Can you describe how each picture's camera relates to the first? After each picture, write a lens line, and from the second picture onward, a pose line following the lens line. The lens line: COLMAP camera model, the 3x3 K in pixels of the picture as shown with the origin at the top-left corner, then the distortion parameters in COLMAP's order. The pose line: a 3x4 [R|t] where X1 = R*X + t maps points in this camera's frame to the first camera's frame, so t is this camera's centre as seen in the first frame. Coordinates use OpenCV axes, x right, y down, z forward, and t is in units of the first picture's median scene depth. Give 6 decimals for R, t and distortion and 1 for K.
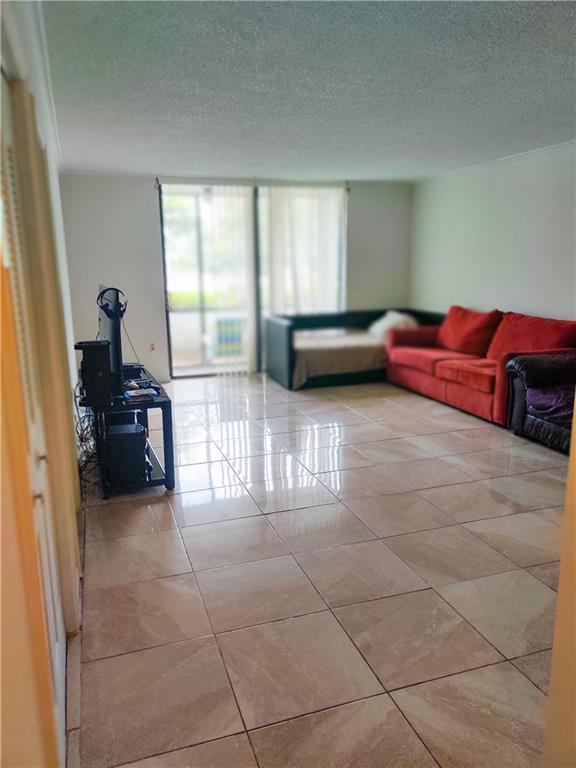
lens RADIAL K [[590.9, 0, 287.4], [0, 590.9, 384.8], [0, 0, 1]] dist [0.007075, -0.001307]
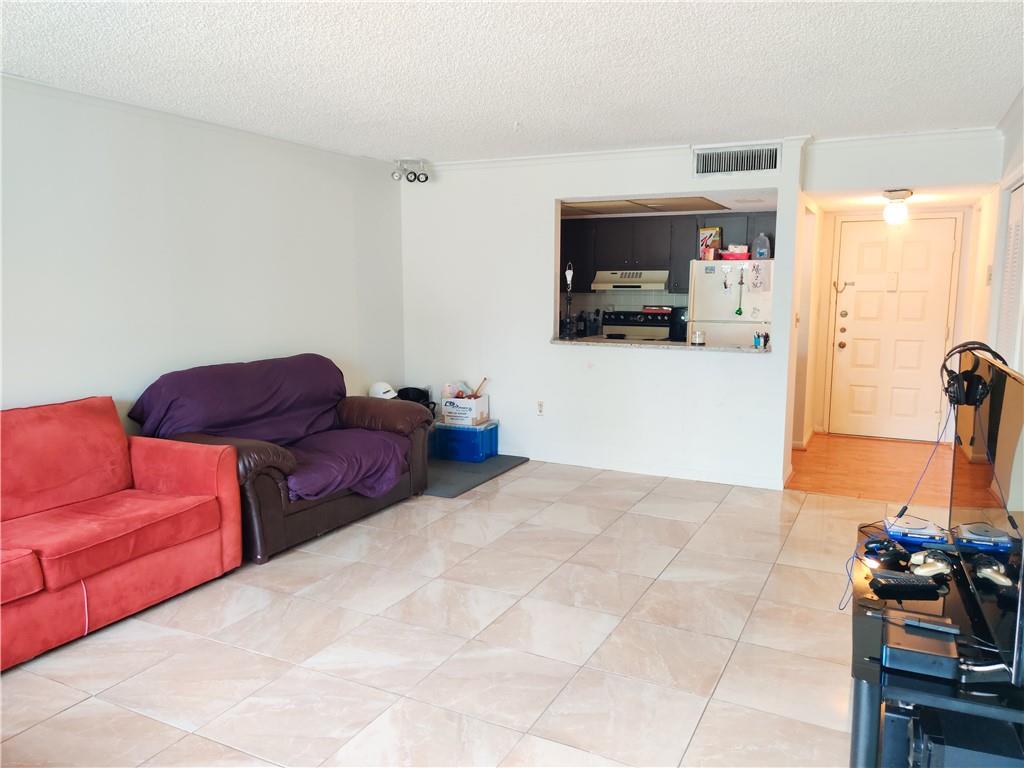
lens RADIAL K [[787.9, 0, 507.6], [0, 787.9, 387.0], [0, 0, 1]] dist [0.007075, -0.001307]
pose [[-0.696437, -0.090787, 0.711852, -0.423321], [0.156855, 0.948721, 0.274454, -0.315366], [-0.700266, 0.302797, -0.646484, 1.430038]]
